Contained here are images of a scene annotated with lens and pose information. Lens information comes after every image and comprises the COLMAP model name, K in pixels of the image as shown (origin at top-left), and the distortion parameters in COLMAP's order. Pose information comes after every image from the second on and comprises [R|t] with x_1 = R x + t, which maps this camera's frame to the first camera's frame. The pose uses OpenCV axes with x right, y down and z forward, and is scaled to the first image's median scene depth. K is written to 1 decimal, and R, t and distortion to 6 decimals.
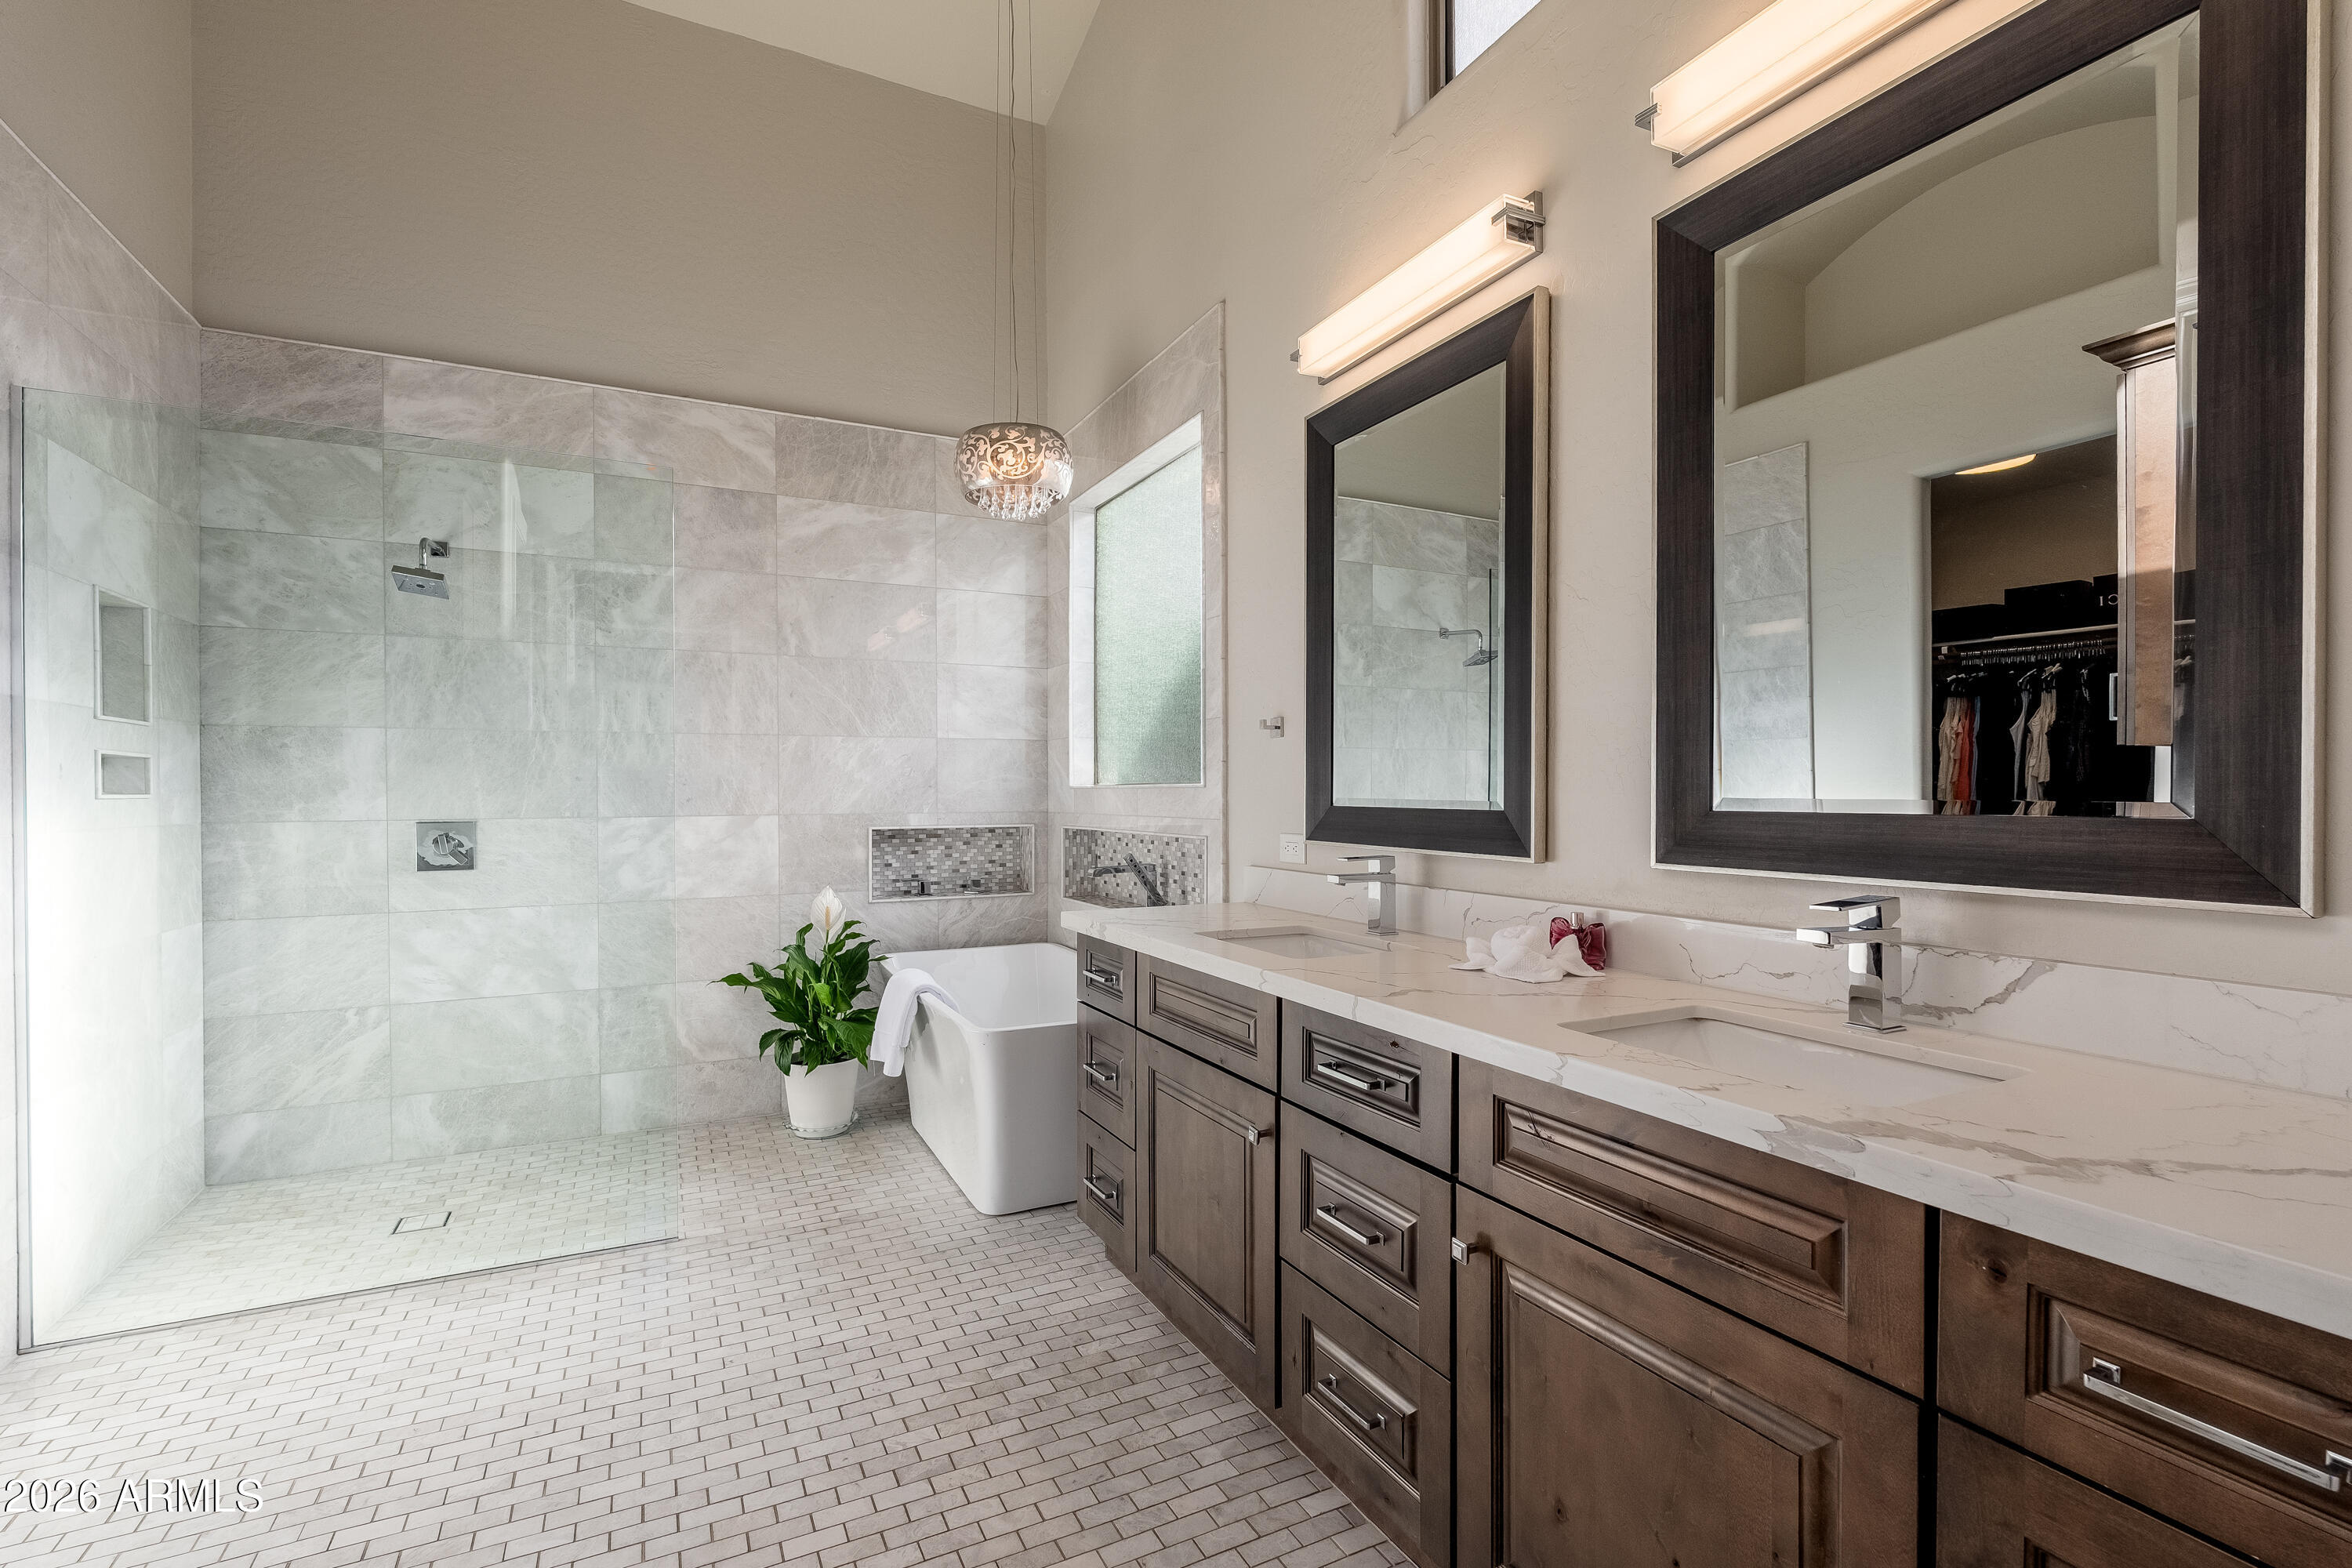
lens RADIAL K [[1038.7, 0, 1177.1], [0, 1038.7, 794.0], [0, 0, 1]] dist [0.000325, 0.000790]
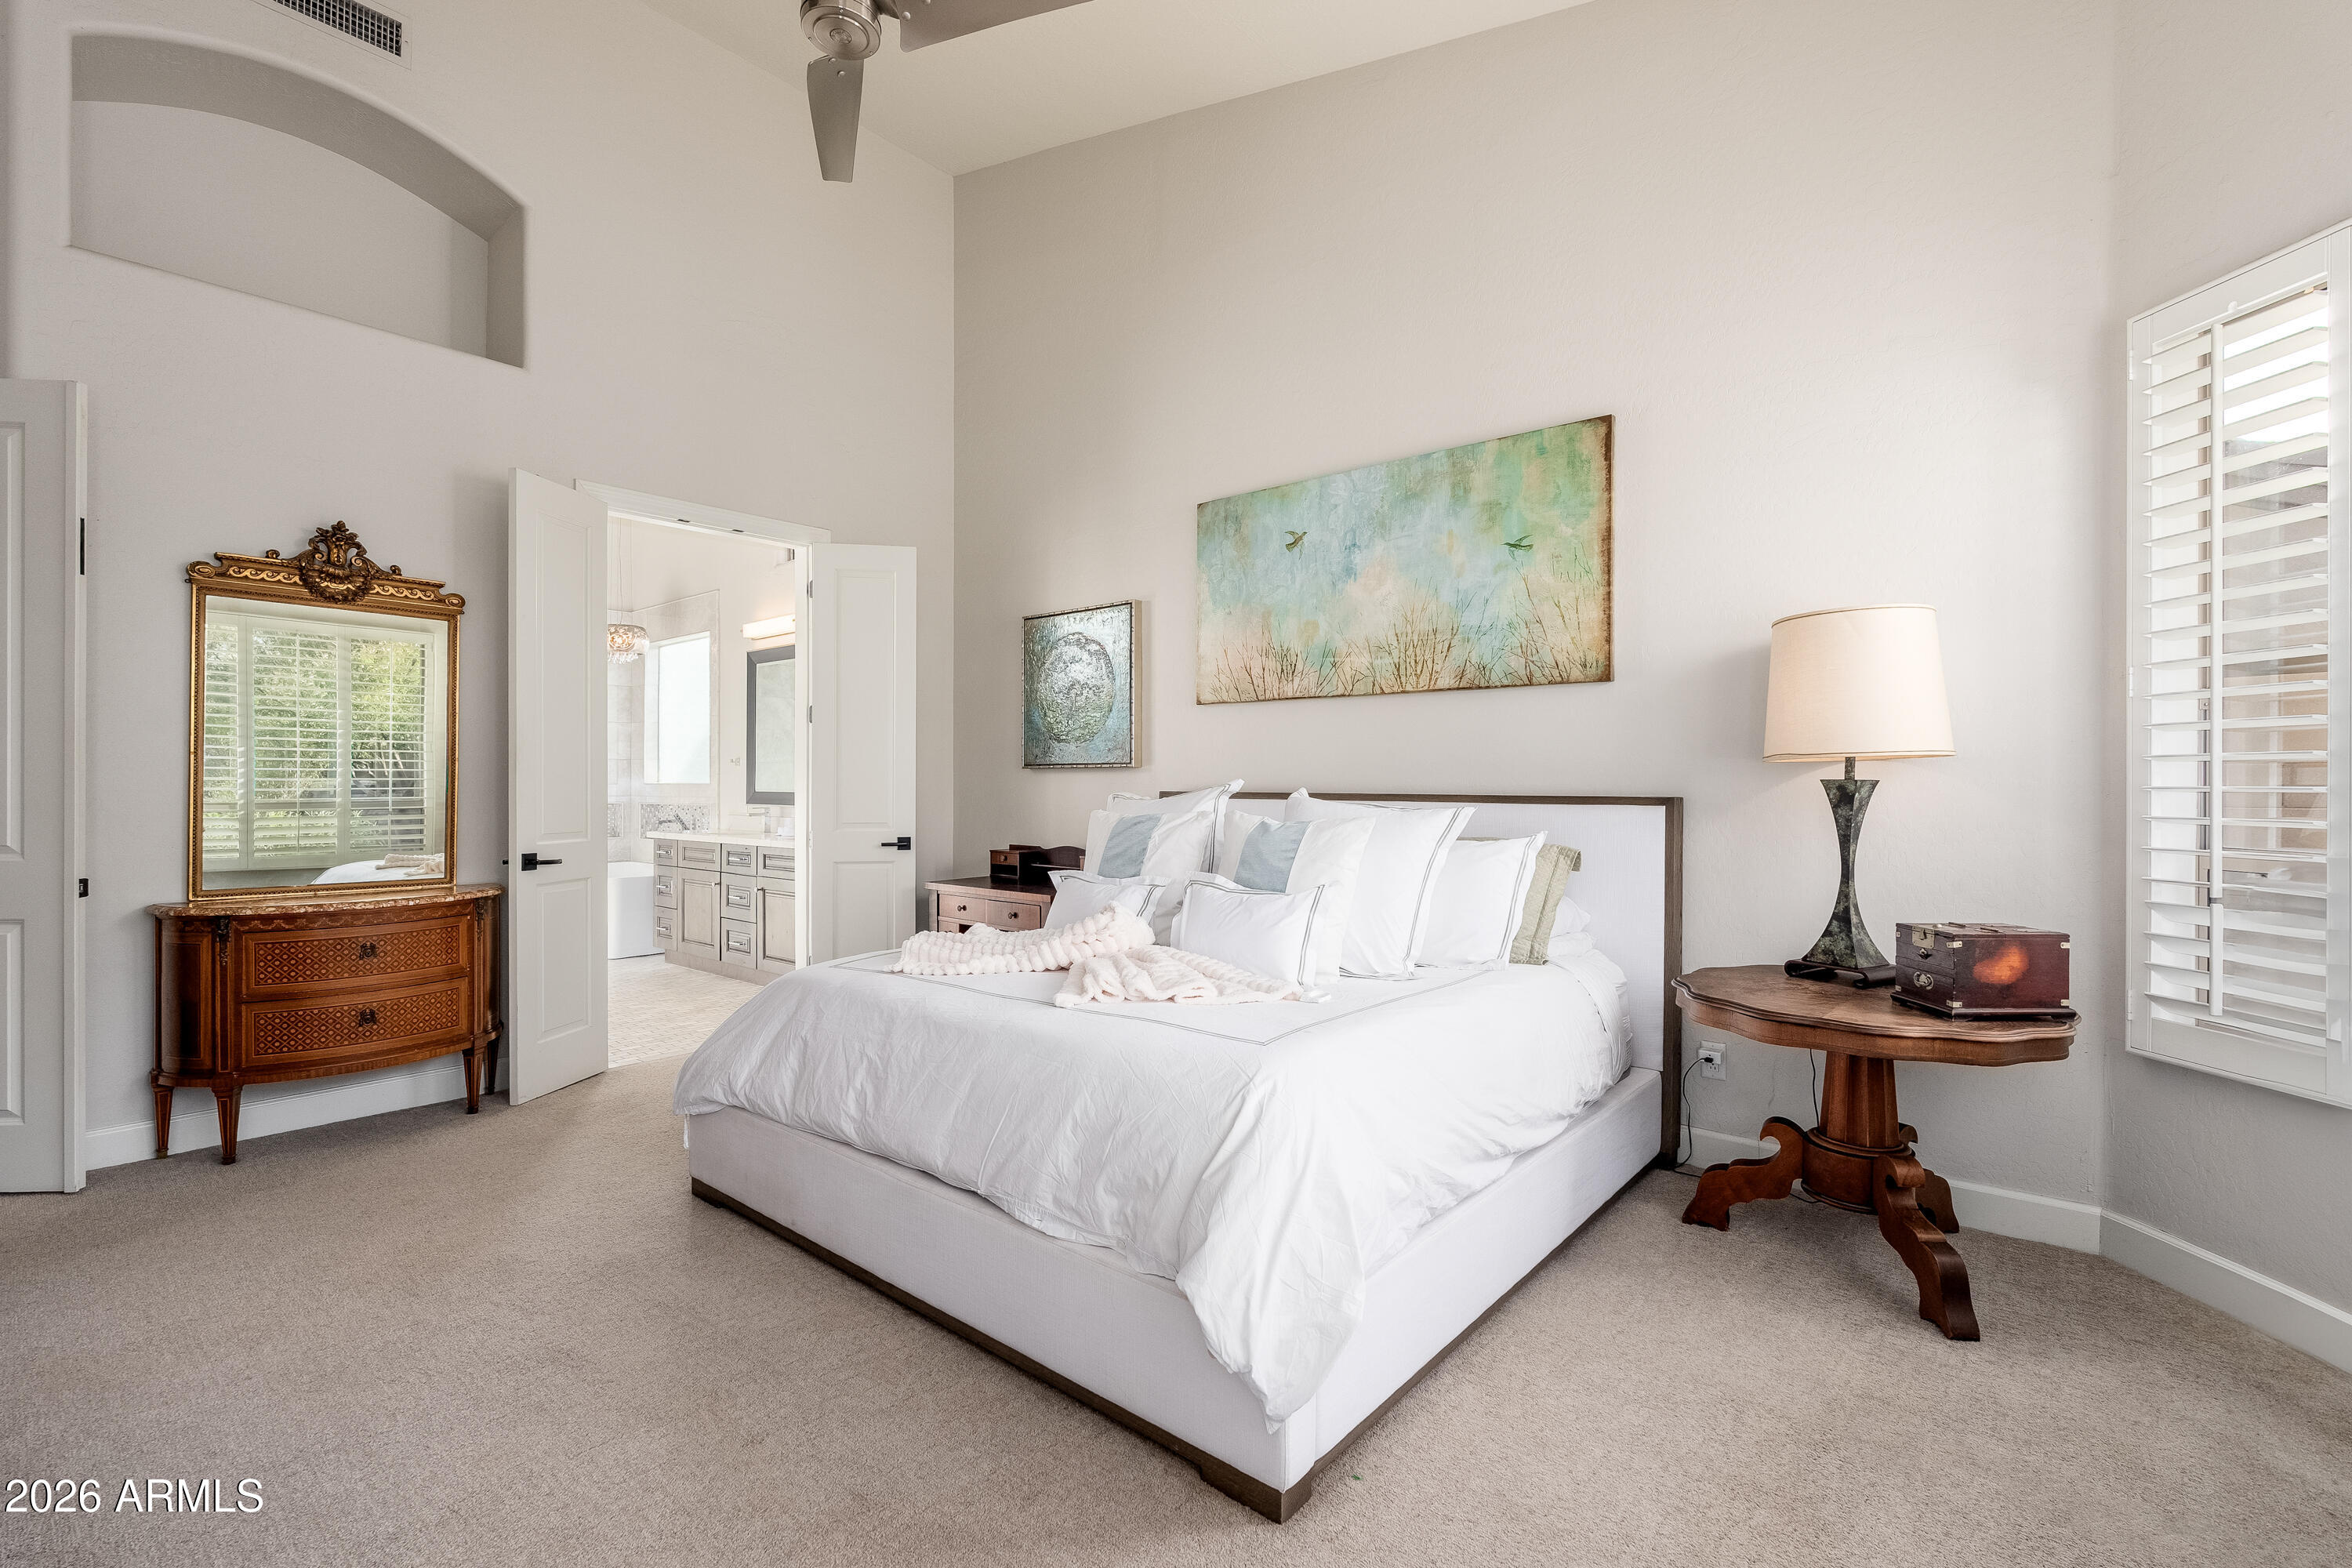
lens RADIAL K [[1038.7, 0, 1160.9], [0, 1038.7, 785.5], [0, 0, 1]] dist [0.000325, 0.000790]
pose [[0.925967, 0.006345, 0.377550, 0.103791], [-0.005680, 0.999980, -0.002875, -0.002268], [-0.377561, 0.000518, 0.925985, -2.002963]]
